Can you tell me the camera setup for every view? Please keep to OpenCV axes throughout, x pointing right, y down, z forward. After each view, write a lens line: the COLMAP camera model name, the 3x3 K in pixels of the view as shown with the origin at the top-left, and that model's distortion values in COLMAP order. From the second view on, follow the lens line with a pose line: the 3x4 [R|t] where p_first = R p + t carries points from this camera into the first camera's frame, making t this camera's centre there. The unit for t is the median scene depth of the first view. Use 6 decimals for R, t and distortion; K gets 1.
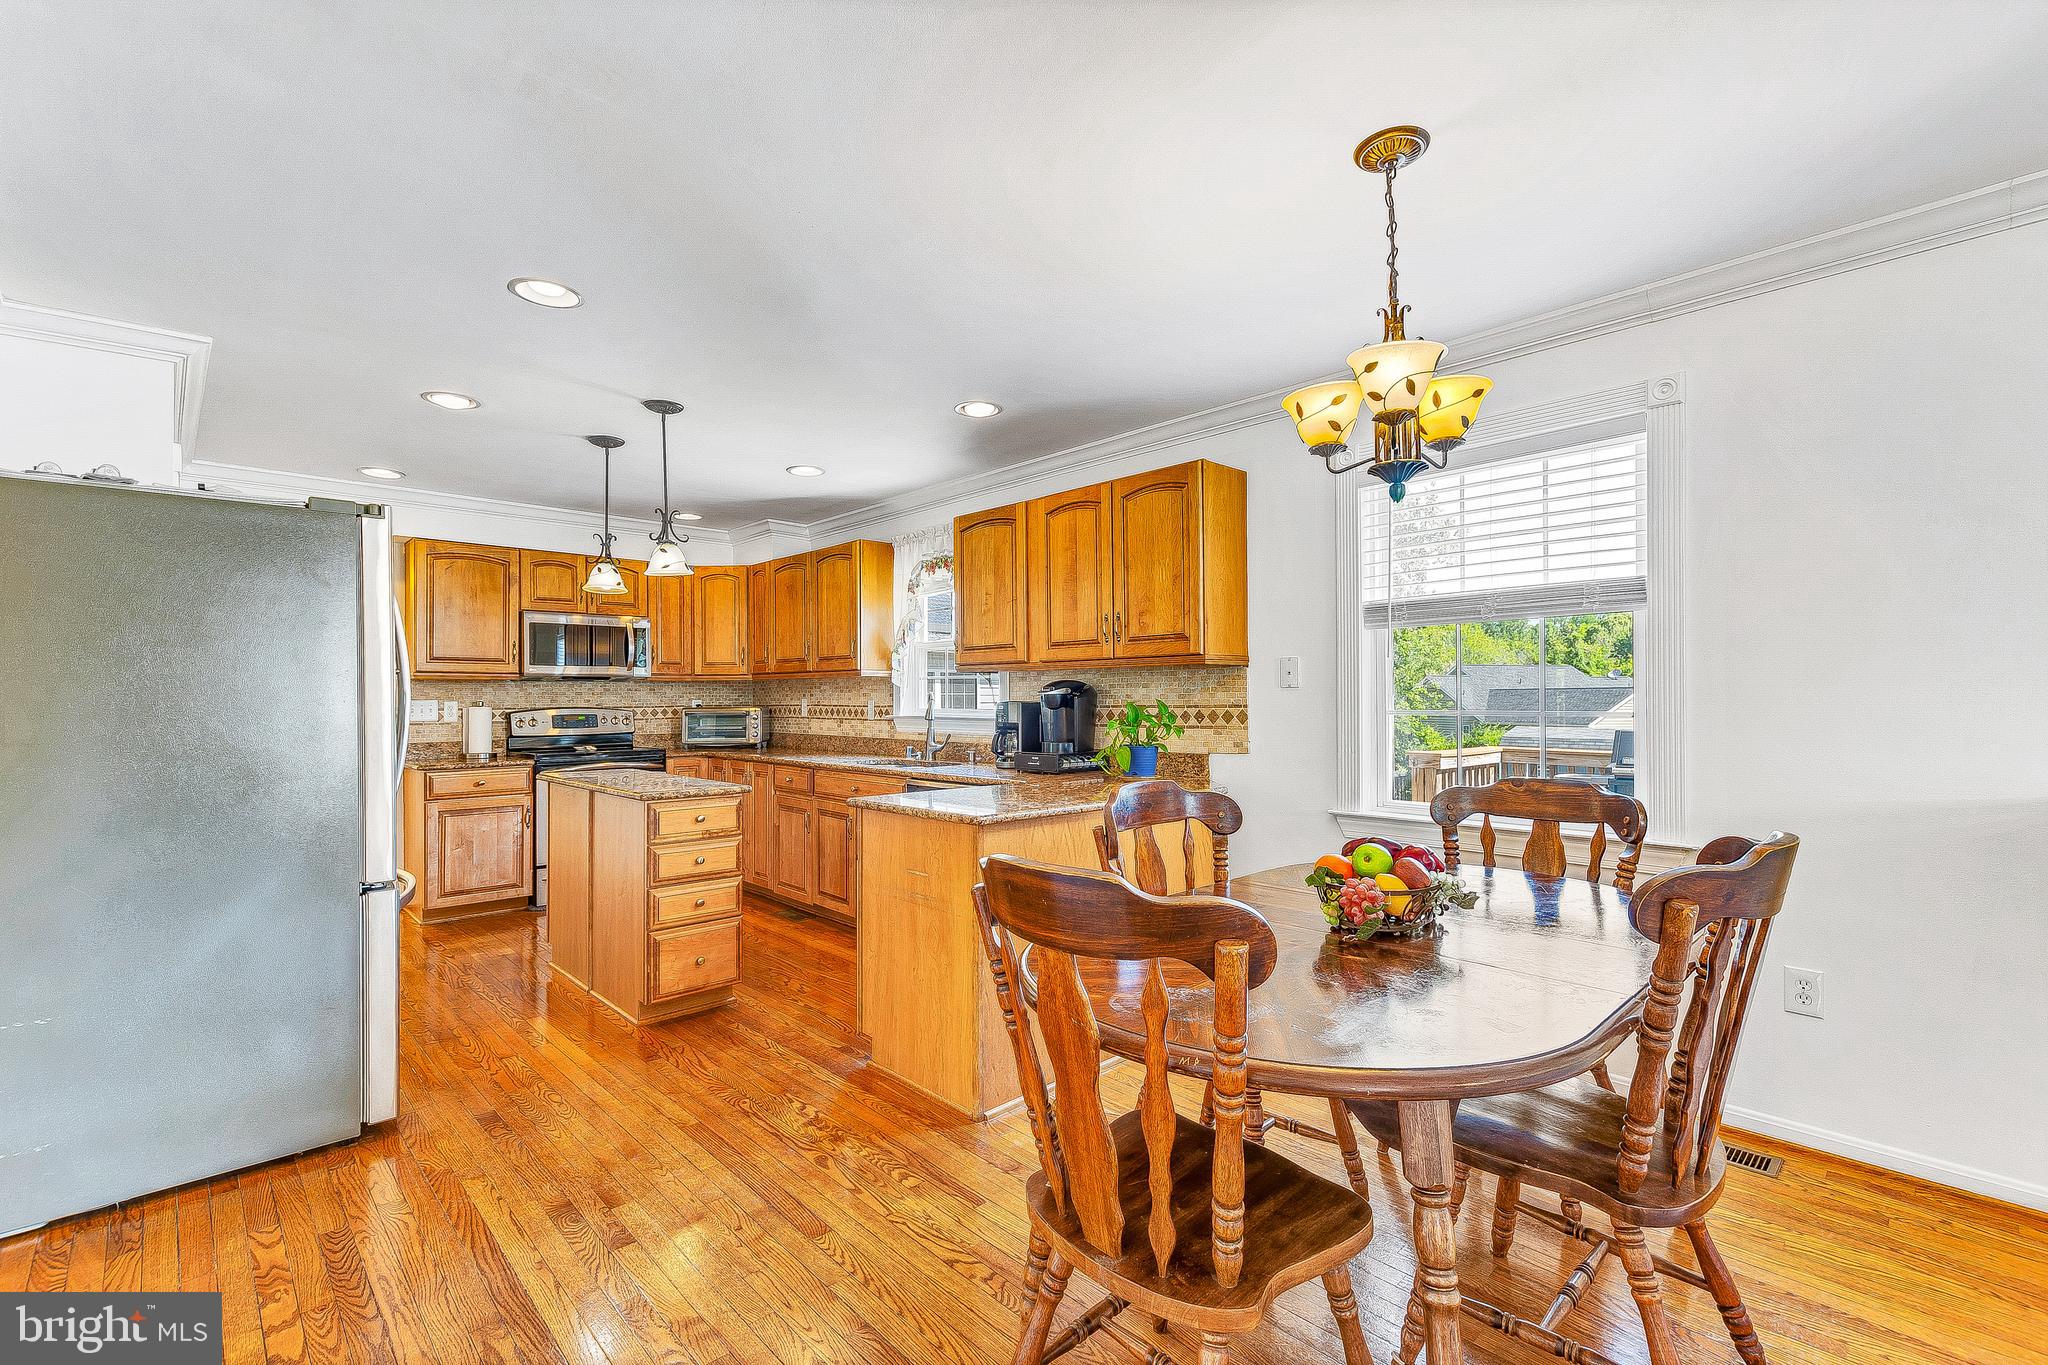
lens RADIAL K [[897.2, 0, 1017.2], [0, 897.2, 694.1], [0, 0, 1]] dist [0.025504, 0.000047]
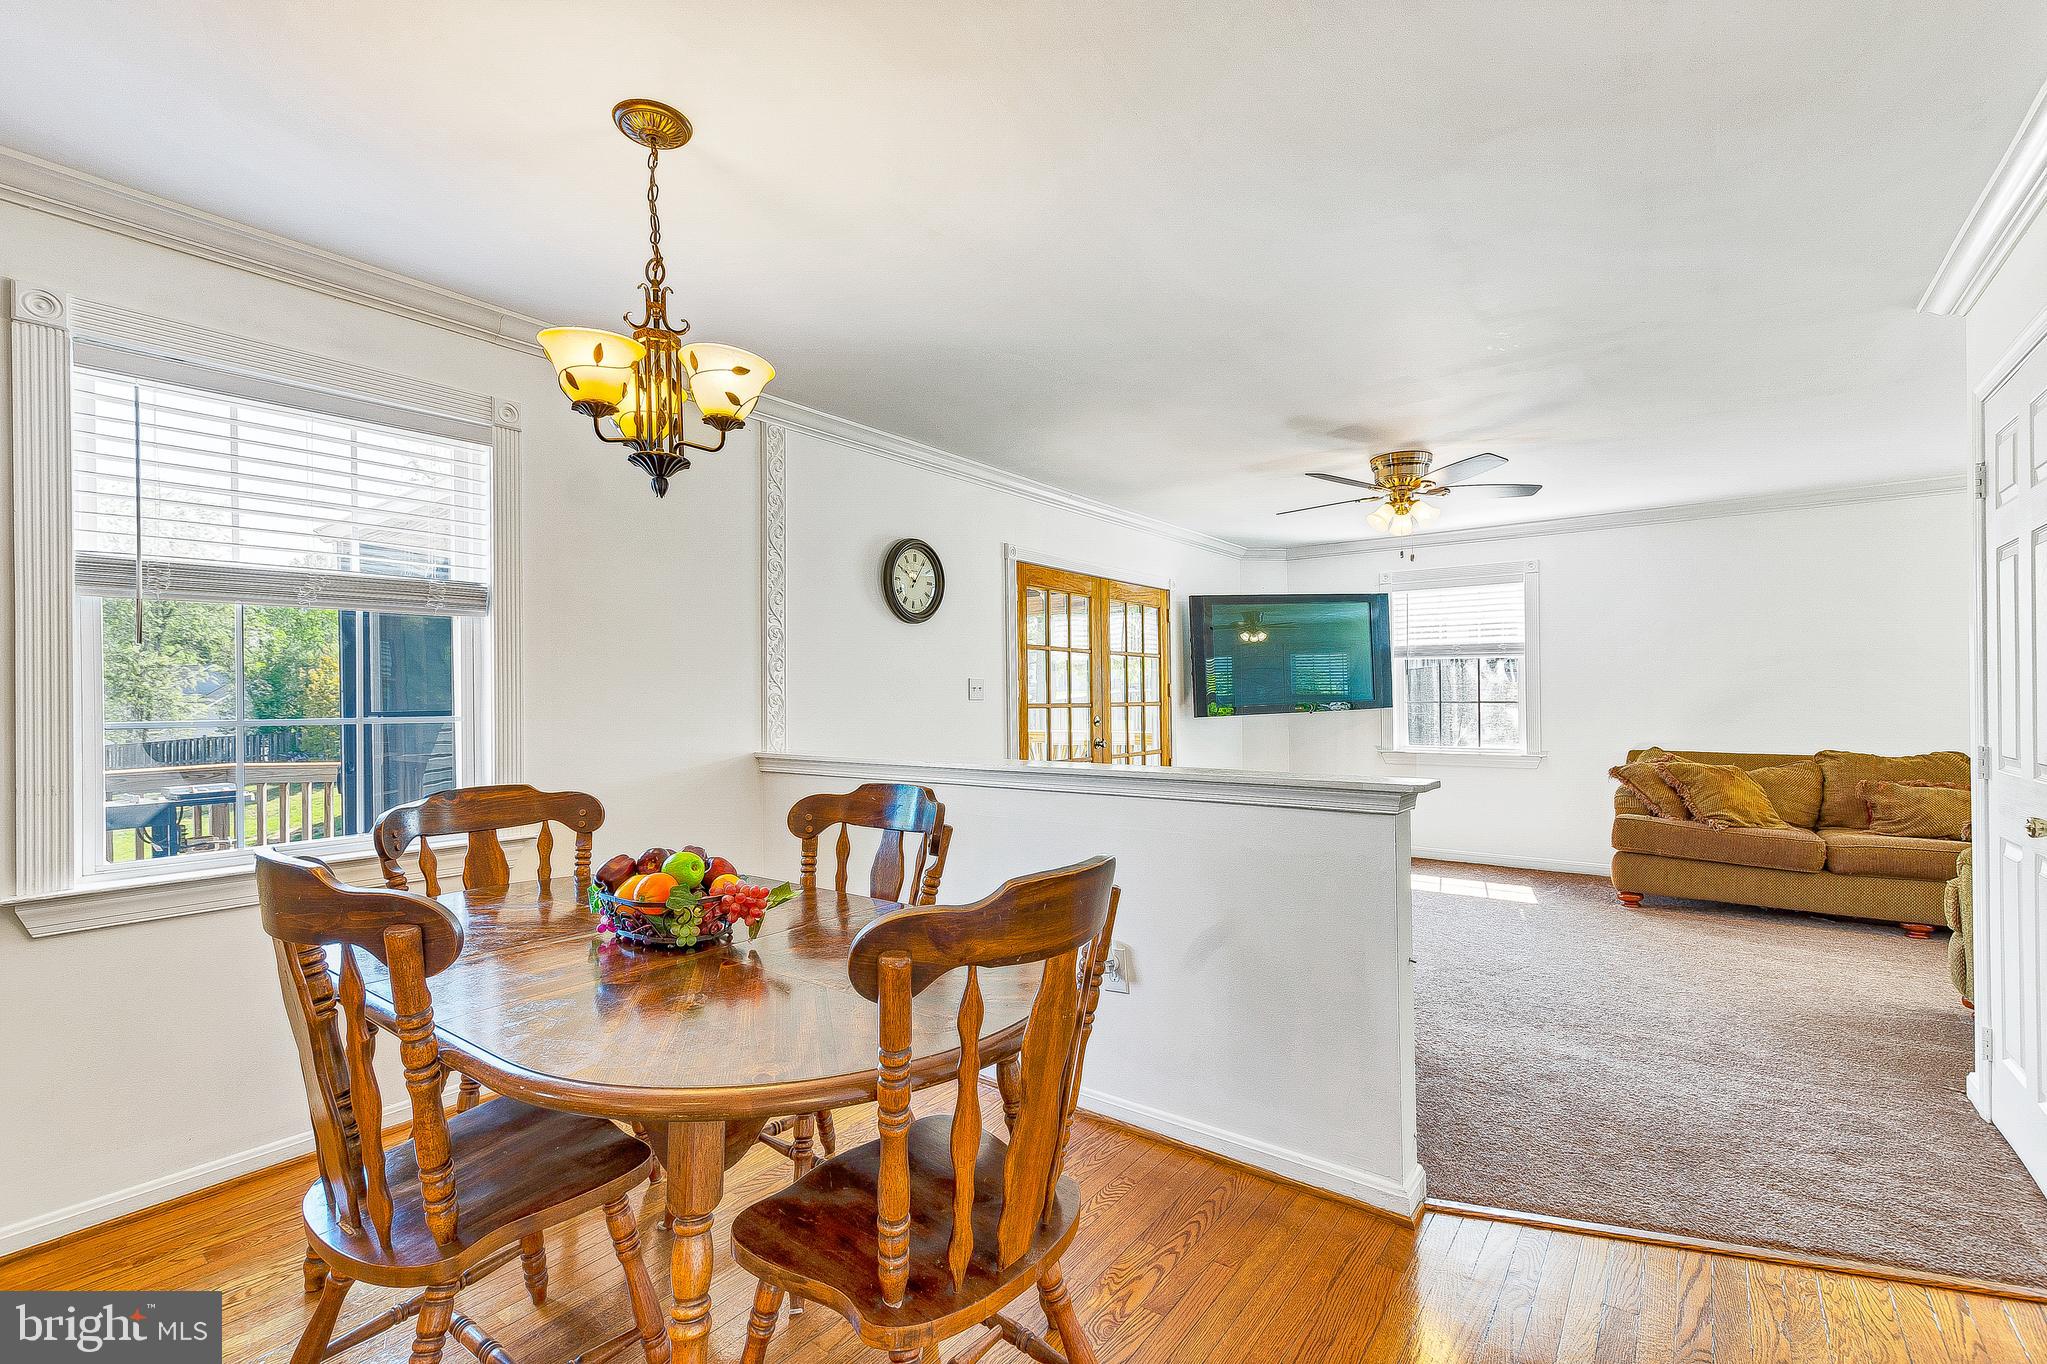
lens RADIAL K [[889.1, 0, 1018.8], [0, 889.1, 694.2], [0, 0, 1]] dist [0.016542, -0.000146]
pose [[-0.162833, 0.007874, 0.986622, -0.210619], [0.001515, 0.999969, -0.007730, 0.002171], [-0.986653, 0.000236, -0.162840, 0.284994]]
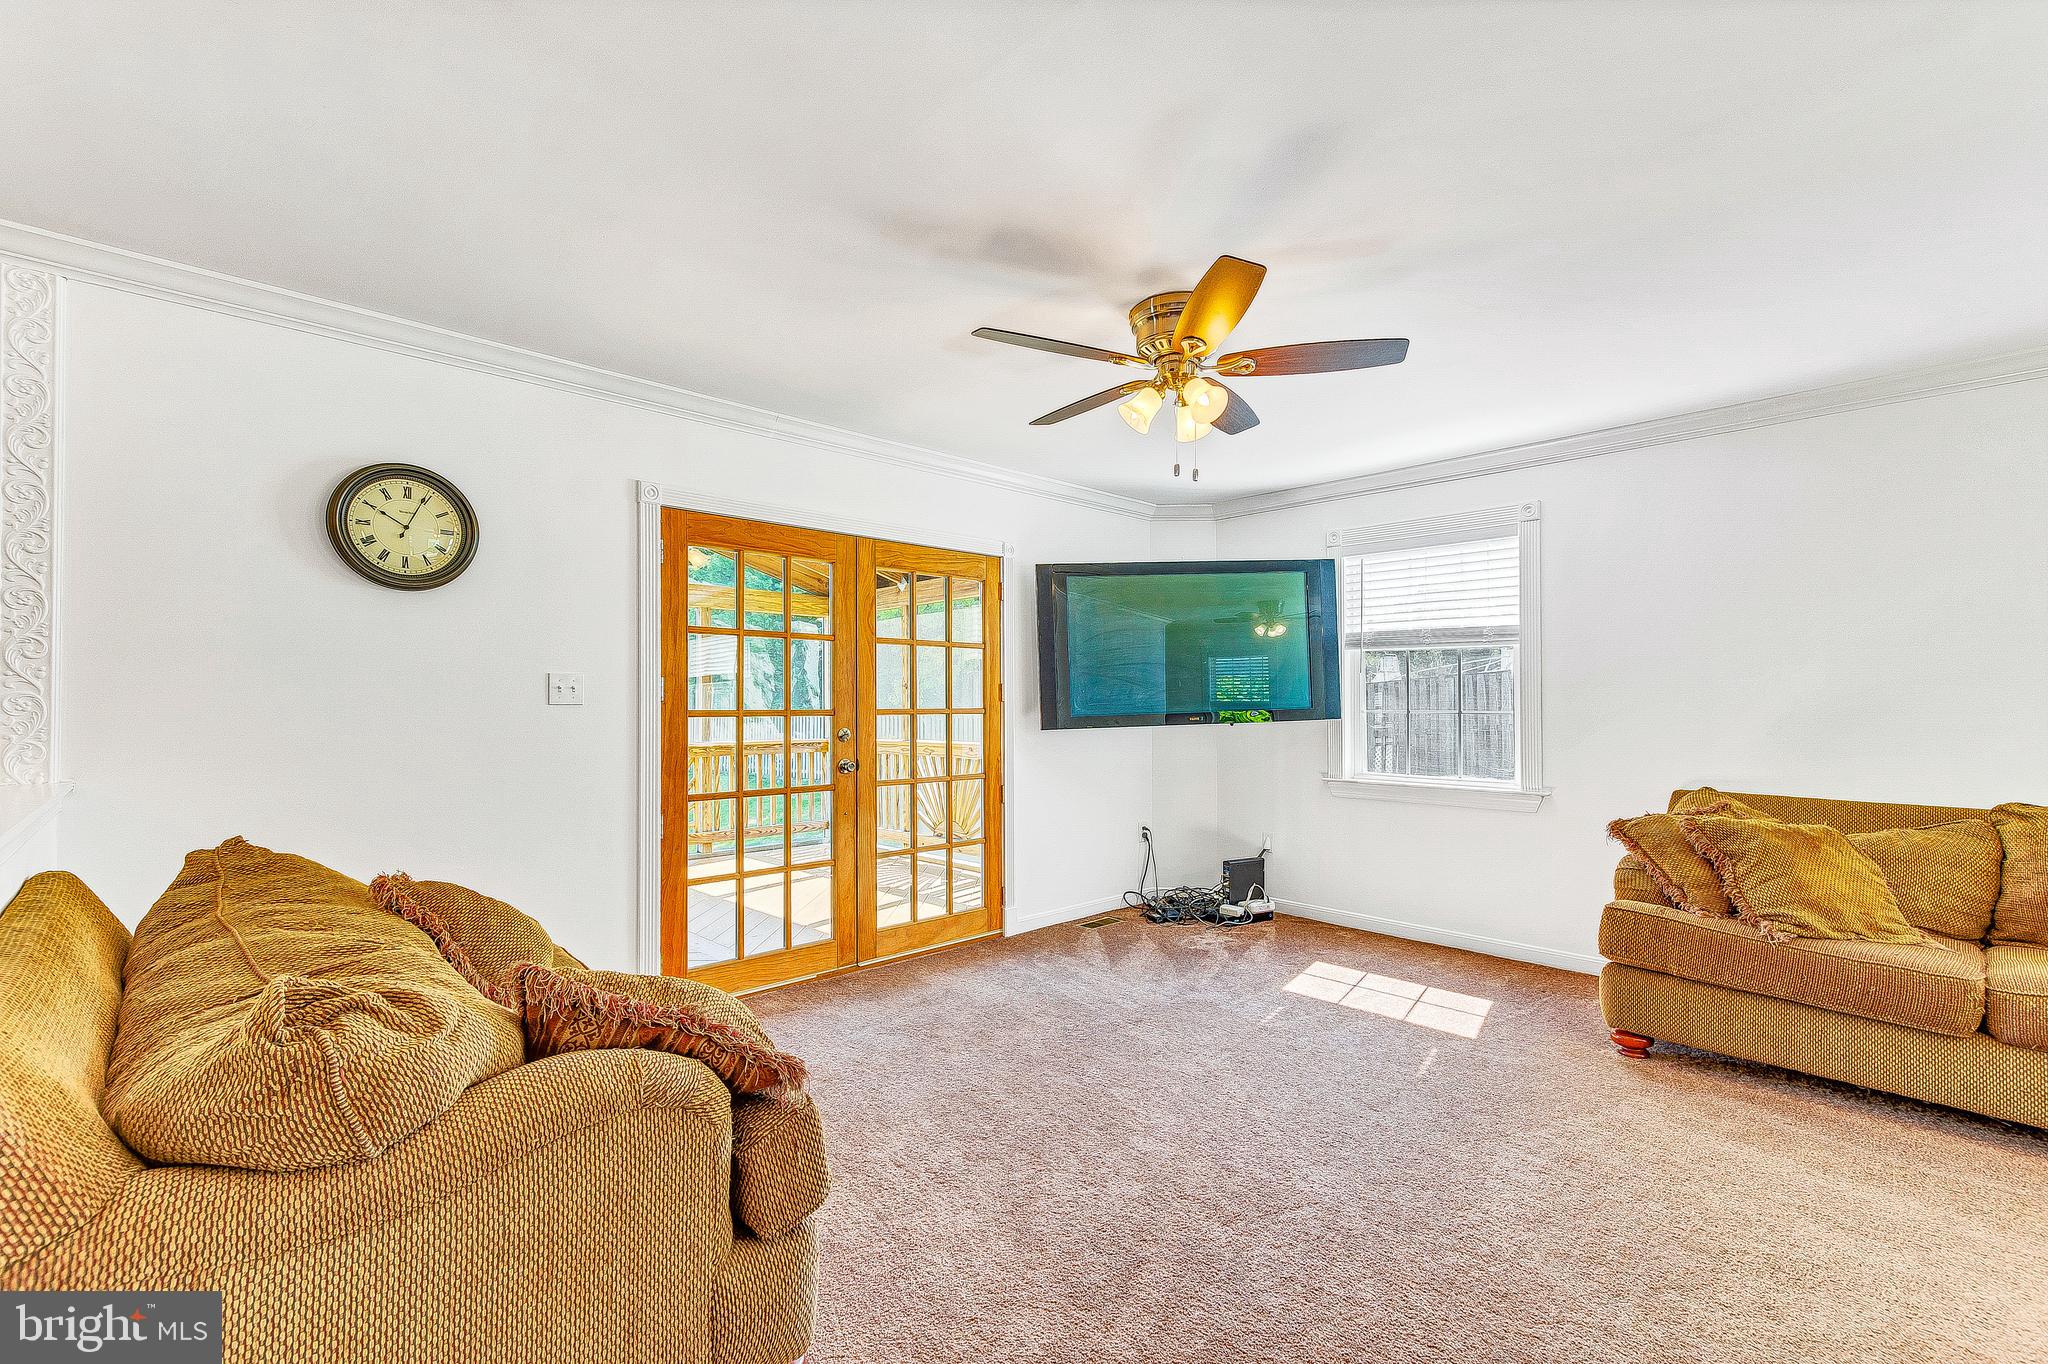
lens RADIAL K [[887.6, 0, 1022.5], [0, 887.6, 693.7], [0, 0, 1]] dist [0.013391, -0.001027]
pose [[-0.001975, 0.012695, 0.999917, 0.049703], [-0.005041, 0.999907, -0.012705, -0.000469], [-0.999985, -0.005066, -0.001911, -0.117041]]
